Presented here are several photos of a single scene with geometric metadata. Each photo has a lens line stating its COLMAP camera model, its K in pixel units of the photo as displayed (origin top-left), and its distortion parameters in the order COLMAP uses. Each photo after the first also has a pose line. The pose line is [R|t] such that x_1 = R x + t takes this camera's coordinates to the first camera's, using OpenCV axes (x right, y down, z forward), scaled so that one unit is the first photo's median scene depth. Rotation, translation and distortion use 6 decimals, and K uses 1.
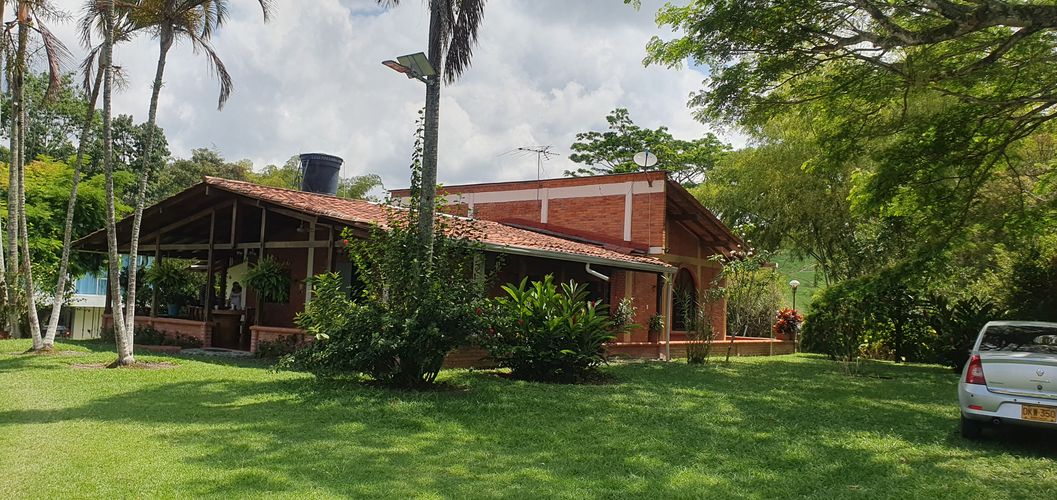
lens RADIAL K [[836.0, 0, 528.5], [0, 836.0, 250.0], [0, 0, 1]] dist [0.004866, 0.001019]
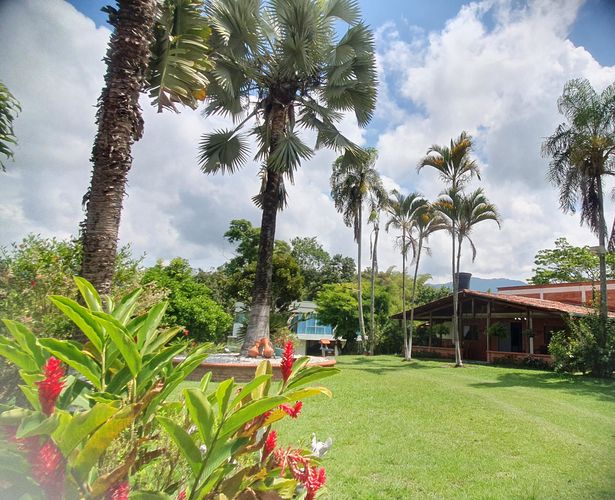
lens RADIAL K [[419.3, 0, 389.8], [0, 419.3, 248.6], [0, 0, 1]] dist [-0.000849, 0.021832]
pose [[0.972593, -0.052340, -0.226545, -0.291533], [0.019769, 0.989421, -0.143721, -0.030381], [0.231670, 0.135304, 0.963339, -0.254541]]
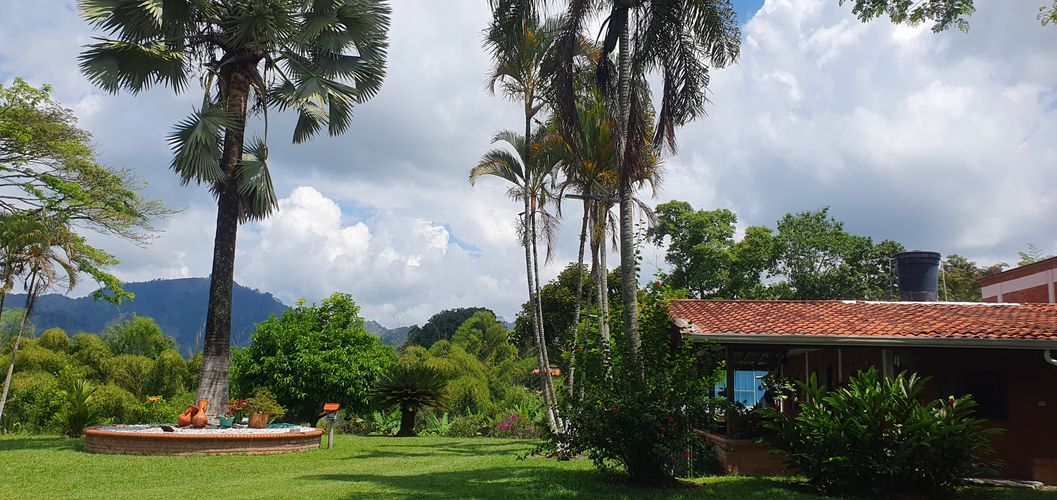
lens RADIAL K [[814.6, 0, 512.8], [0, 814.6, 269.8], [0, 0, 1]] dist [0.087612, -0.231247]
pose [[0.546527, -0.152000, -0.823532, 0.426208], [0.055004, 0.987782, -0.145813, 0.024741], [0.835633, 0.034393, 0.548210, 0.180895]]
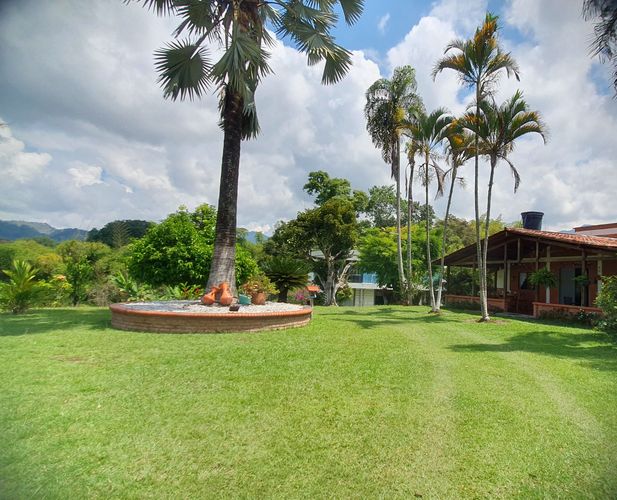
lens RADIAL K [[420.7, 0, 381.7], [0, 420.7, 249.6], [0, 0, 1]] dist [0.003475, 0.005870]
pose [[0.880239, -0.040461, -0.472803, -0.162141], [0.028283, 0.999060, -0.032840, -0.008462], [0.473688, 0.015534, 0.880556, -0.024753]]
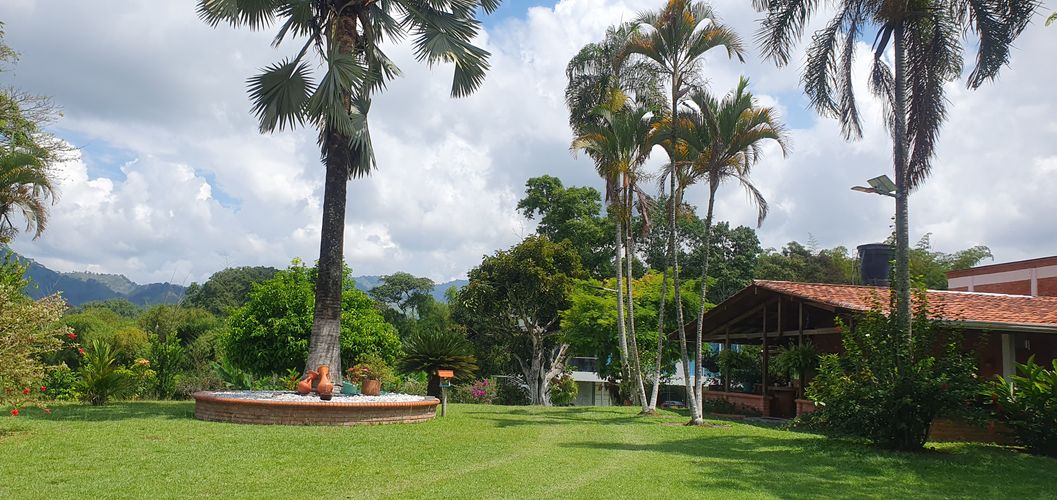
lens RADIAL K [[814.6, 0, 512.8], [0, 814.6, 269.8], [0, 0, 1]] dist [0.087612, -0.231247]
pose [[0.749387, -0.087810, -0.656283, 0.147618], [0.036556, 0.995142, -0.091408, -0.002665], [0.661122, 0.044509, 0.748957, -0.163832]]
